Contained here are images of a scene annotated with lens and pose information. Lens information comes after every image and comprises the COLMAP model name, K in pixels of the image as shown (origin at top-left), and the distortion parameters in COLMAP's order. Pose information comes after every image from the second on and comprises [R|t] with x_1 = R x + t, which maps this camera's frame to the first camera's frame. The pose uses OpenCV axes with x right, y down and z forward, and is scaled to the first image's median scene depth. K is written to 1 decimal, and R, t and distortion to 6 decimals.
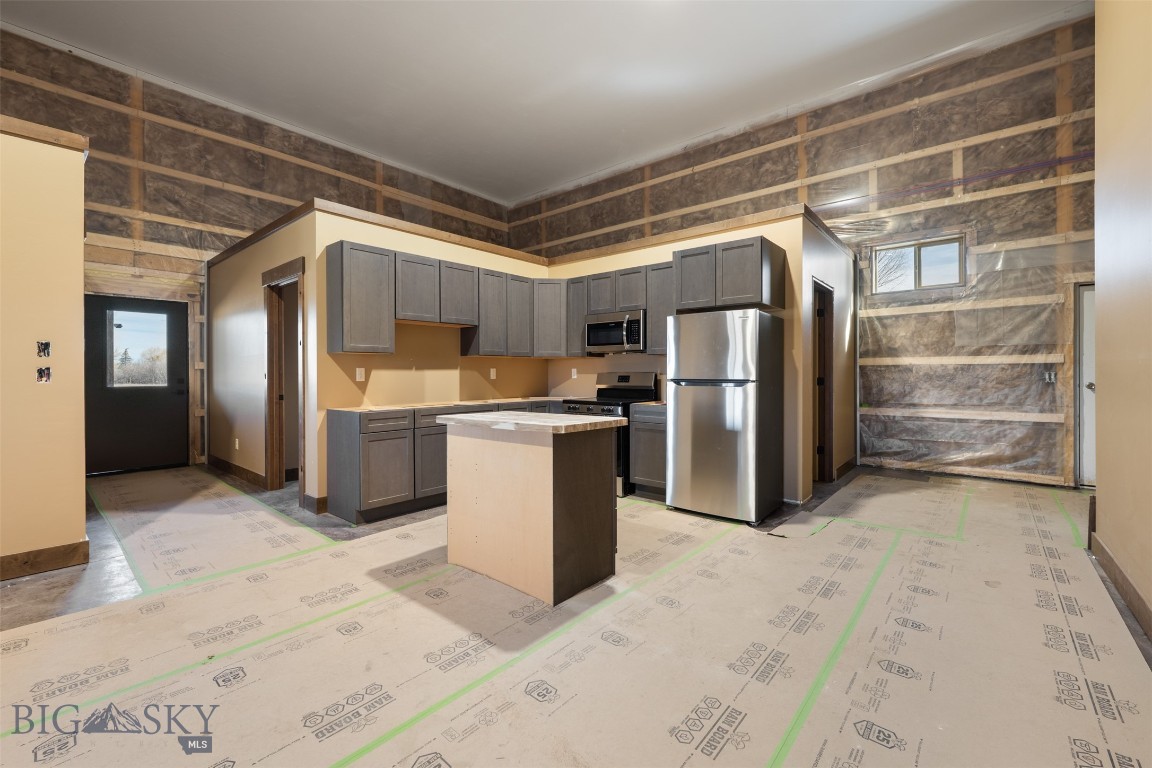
lens RADIAL K [[474.3, 0, 574.8], [0, 474.3, 373.8], [0, 0, 1]] dist [-0.001318, -0.000043]
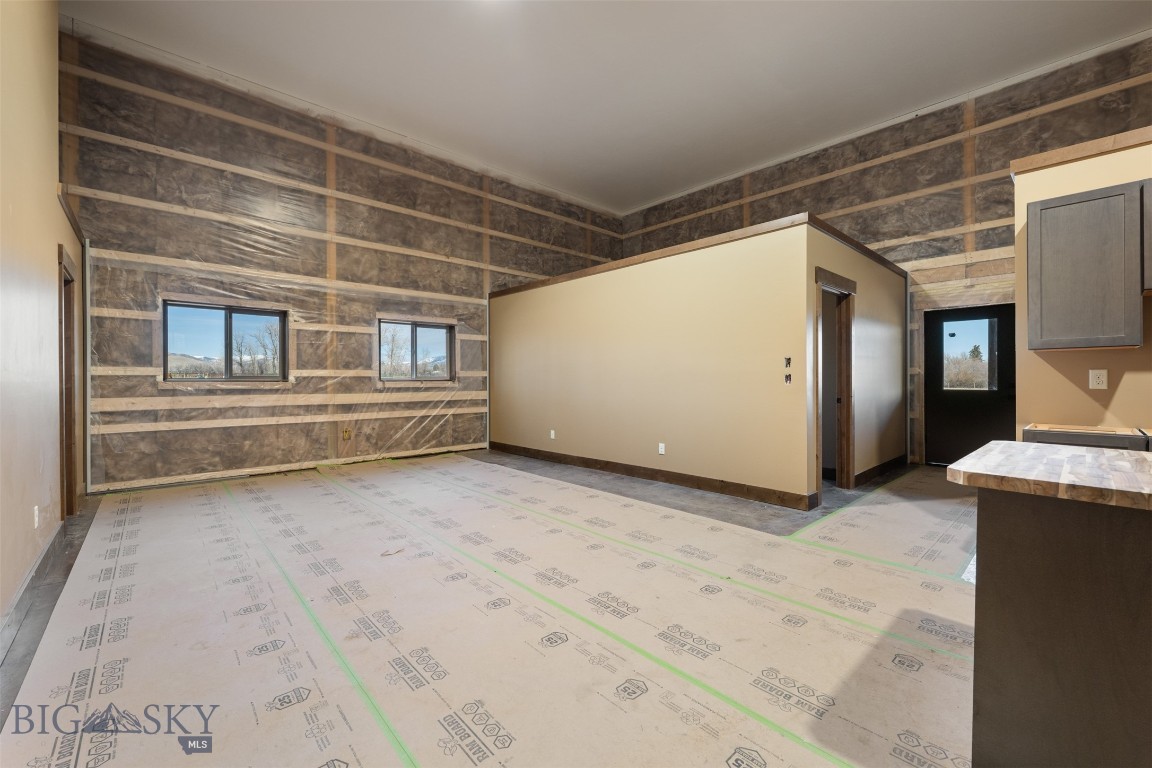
lens RADIAL K [[472.4, 0, 574.2], [0, 472.4, 379.7], [0, 0, 1]] dist [-0.001313, 0.000346]
pose [[-0.124306, 0.003519, -0.992238, 0.452378], [0.001471, 0.999993, 0.003362, -0.002098], [0.992243, -0.001042, -0.124311, 0.466059]]
